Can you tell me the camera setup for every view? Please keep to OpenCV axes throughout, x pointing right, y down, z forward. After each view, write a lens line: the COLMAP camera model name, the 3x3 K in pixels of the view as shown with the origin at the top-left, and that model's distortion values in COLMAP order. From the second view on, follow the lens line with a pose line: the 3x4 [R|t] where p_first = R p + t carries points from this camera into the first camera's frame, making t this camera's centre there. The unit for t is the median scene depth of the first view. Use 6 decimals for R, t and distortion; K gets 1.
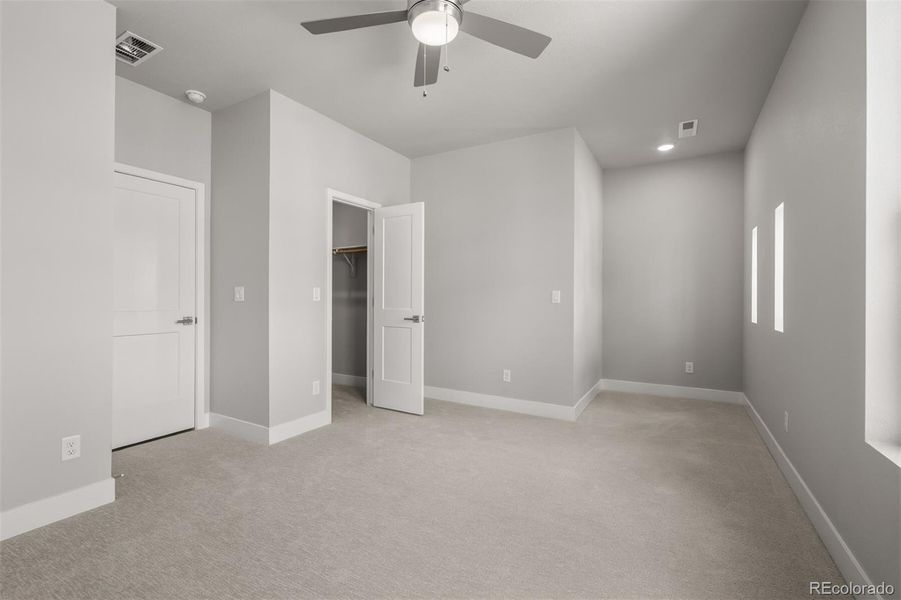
lens RADIAL K [[401.3, 0, 450.2], [0, 401.3, 296.8], [0, 0, 1]] dist [-0.000428, -0.000066]
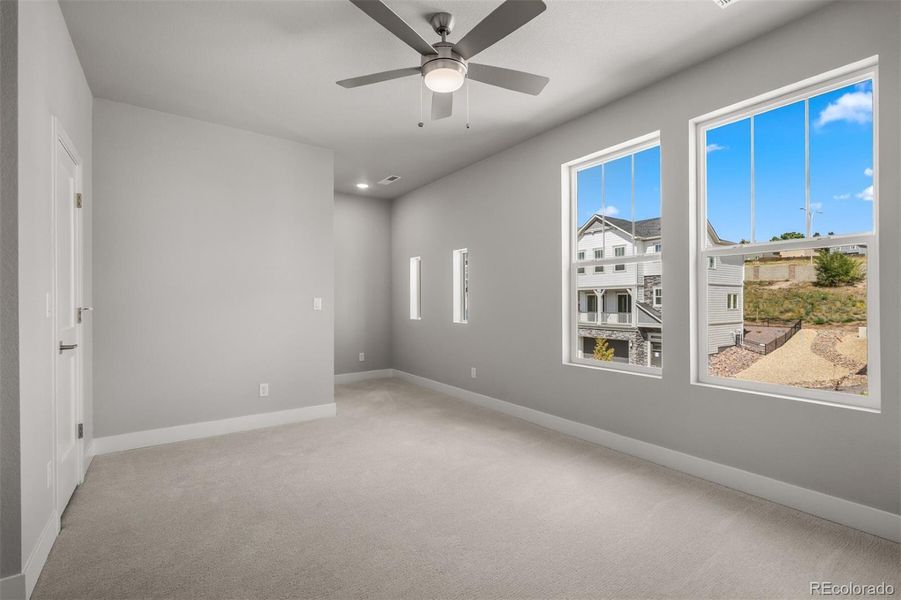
lens RADIAL K [[401.3, 0, 450.2], [0, 401.3, 296.8], [0, 0, 1]] dist [-0.000428, -0.000066]
pose [[0.417001, 0.004369, 0.908895, -0.553020], [0.003188, 0.999975, -0.006270, -0.010691], [-0.908900, 0.005512, 0.416977, 0.237709]]
